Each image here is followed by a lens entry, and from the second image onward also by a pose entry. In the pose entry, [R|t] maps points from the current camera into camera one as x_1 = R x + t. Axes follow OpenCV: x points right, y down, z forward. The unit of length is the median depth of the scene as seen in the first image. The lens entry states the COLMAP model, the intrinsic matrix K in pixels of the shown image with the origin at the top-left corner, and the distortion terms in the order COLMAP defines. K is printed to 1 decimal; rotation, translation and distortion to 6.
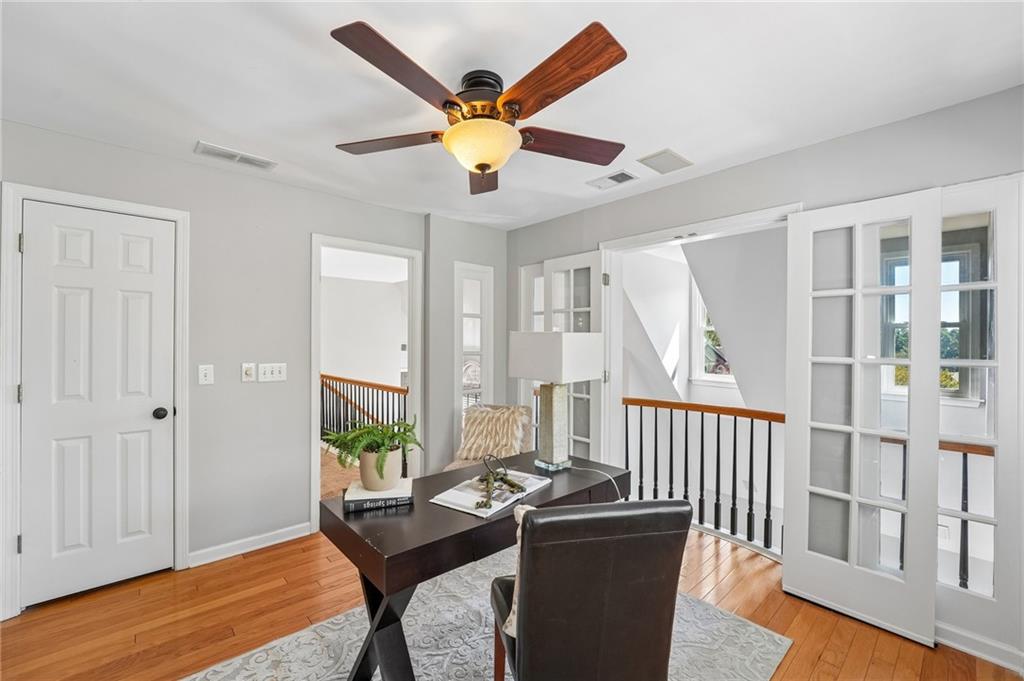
lens RADIAL K [[413.3, 0, 512.0], [0, 413.3, 340.5], [0, 0, 1]] dist [-0.023653, 0.000024]
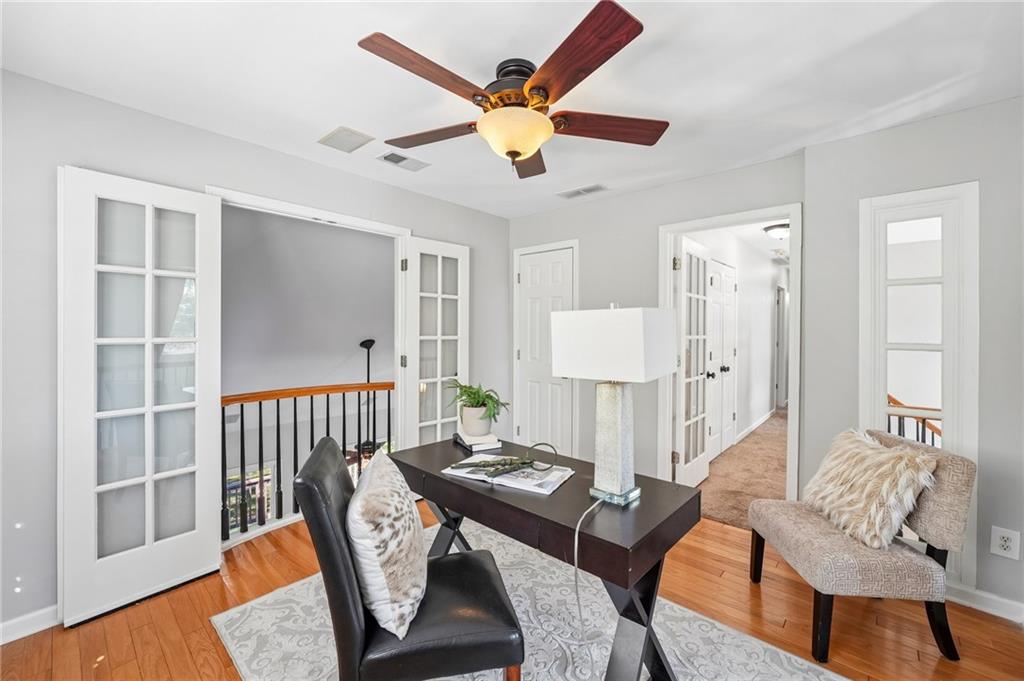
lens RADIAL K [[407.7, 0, 510.0], [0, 407.7, 327.1], [0, 0, 1]] dist [0.000076, 0.000036]
pose [[0.121469, -0.006444, -0.992574, 0.584709], [-0.001313, 0.999977, -0.006652, 0.009427], [0.992594, 0.002111, 0.121458, 0.547914]]
